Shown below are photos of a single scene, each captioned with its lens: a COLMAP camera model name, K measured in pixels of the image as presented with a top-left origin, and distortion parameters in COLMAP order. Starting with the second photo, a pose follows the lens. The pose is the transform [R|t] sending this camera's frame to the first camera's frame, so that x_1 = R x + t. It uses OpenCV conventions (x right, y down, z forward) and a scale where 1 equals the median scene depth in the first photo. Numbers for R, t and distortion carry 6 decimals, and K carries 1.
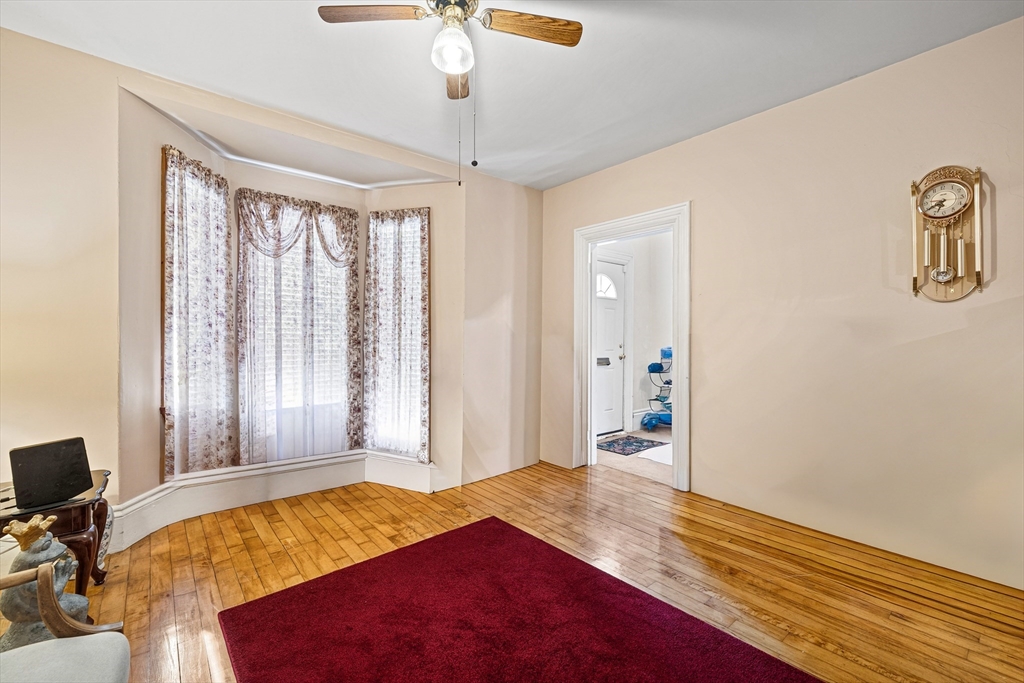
lens RADIAL K [[429.3, 0, 506.2], [0, 429.3, 342.9], [0, 0, 1]] dist [-0.002360, -0.000370]
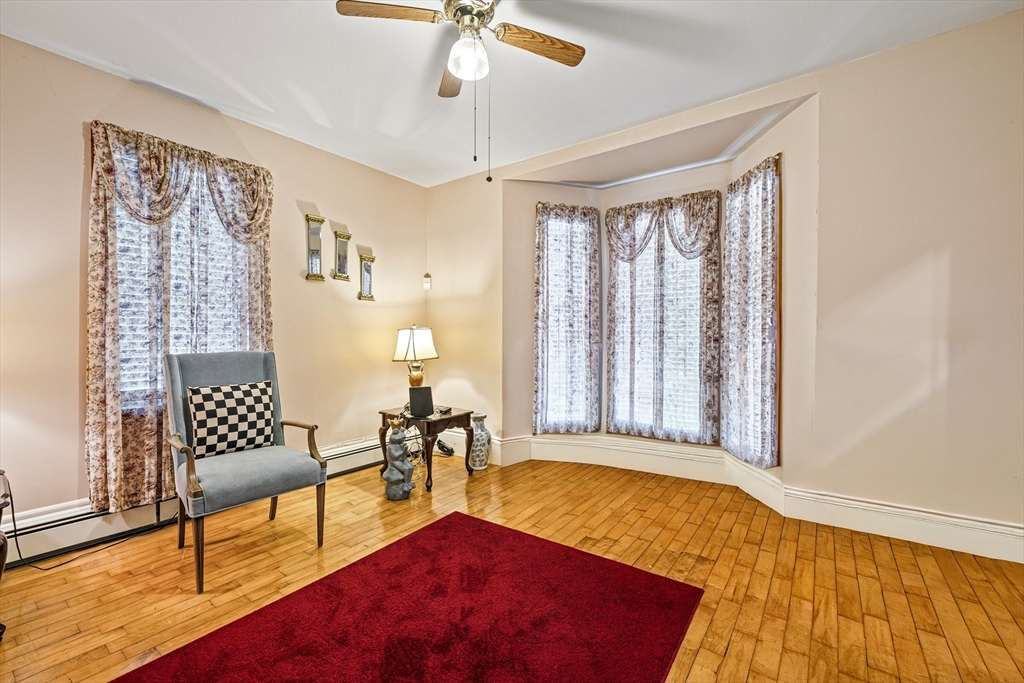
lens RADIAL K [[429.3, 0, 506.2], [0, 429.3, 342.9], [0, 0, 1]] dist [-0.002360, -0.000370]
pose [[0.229059, 0.015364, -0.973291, 0.475758], [-0.009653, 0.999862, 0.013511, -0.002937], [0.973365, 0.006300, 0.229175, 0.441198]]
